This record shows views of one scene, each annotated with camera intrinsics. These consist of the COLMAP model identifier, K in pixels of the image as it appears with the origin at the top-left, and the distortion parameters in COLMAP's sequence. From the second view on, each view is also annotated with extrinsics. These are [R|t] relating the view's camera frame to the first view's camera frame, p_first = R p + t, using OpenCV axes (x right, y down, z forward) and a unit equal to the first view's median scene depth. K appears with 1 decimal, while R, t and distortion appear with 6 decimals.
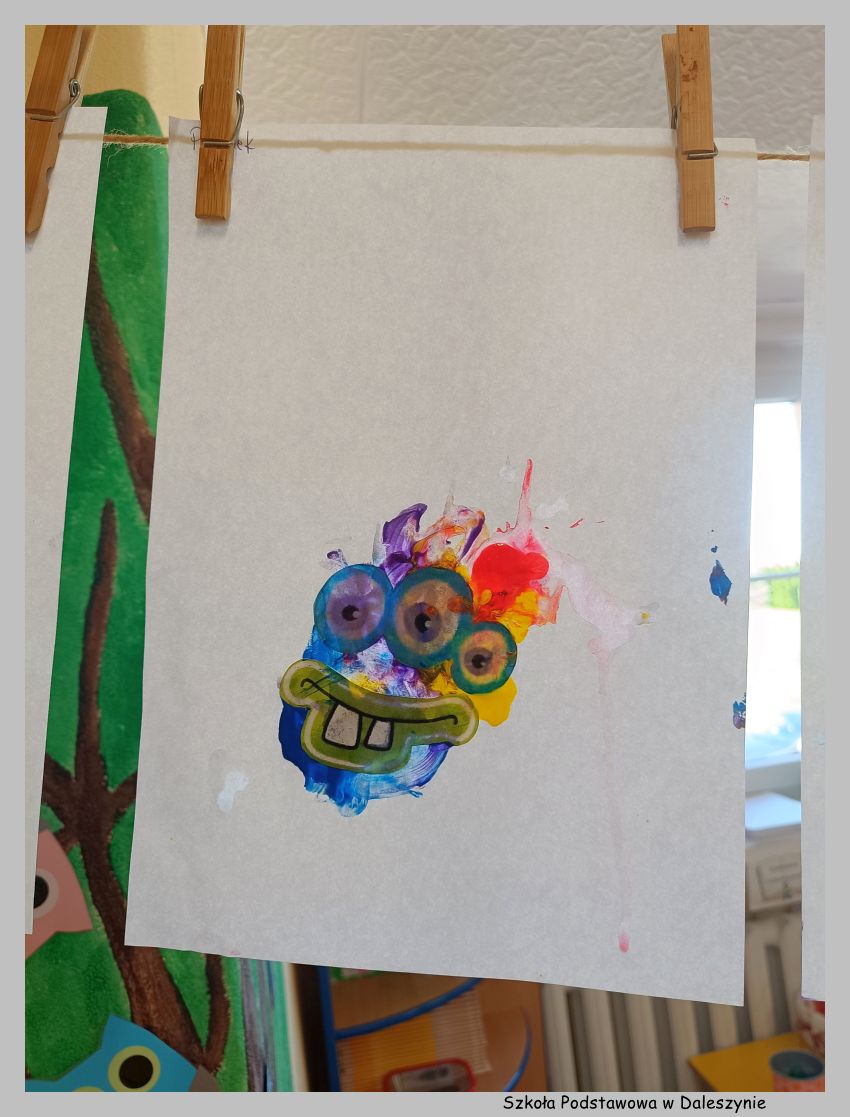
lens RADIAL K [[748.8, 0, 425.0], [0, 748.8, 558.5], [0, 0, 1]] dist [-0.033765, -0.002464]
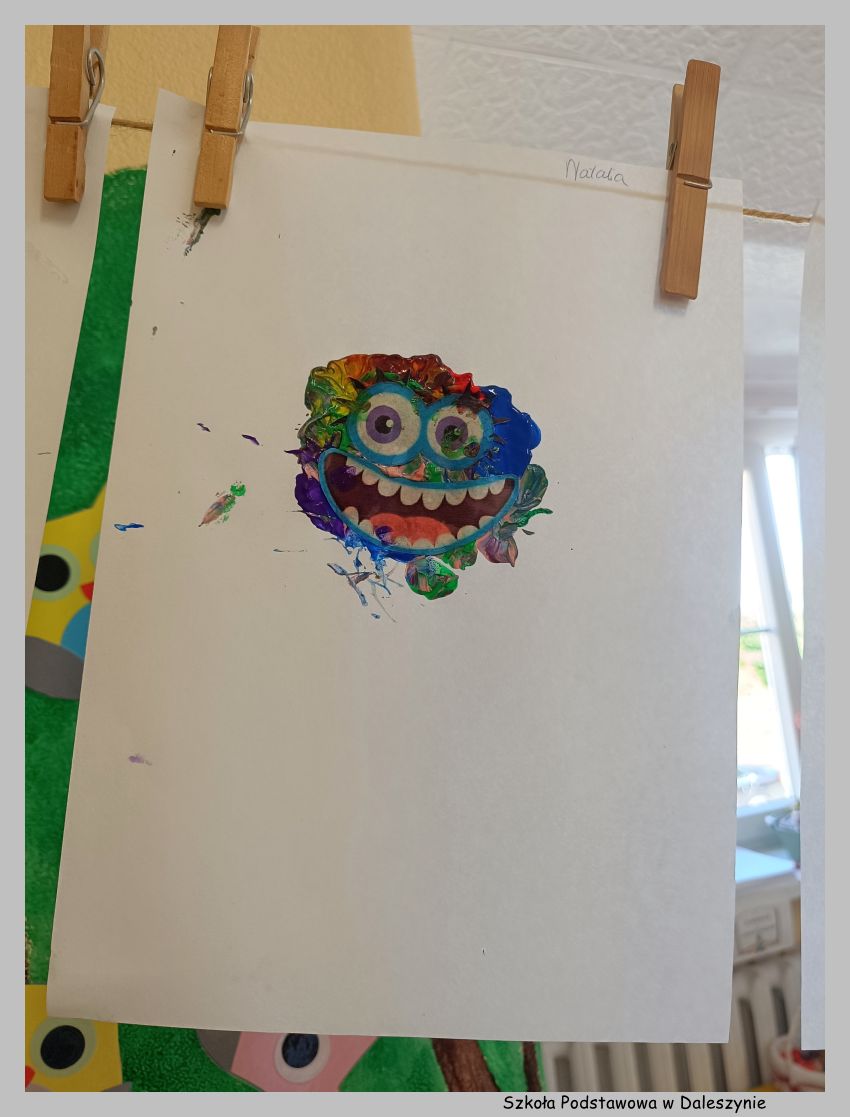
lens RADIAL K [[748.8, 0, 425.0], [0, 748.8, 558.5], [0, 0, 1]] dist [-0.033765, -0.002464]
pose [[0.990878, 0.029994, 0.131381, -0.233878], [-0.020972, 0.997360, -0.069521, -0.005675], [-0.133119, 0.066132, 0.988891, 0.024100]]
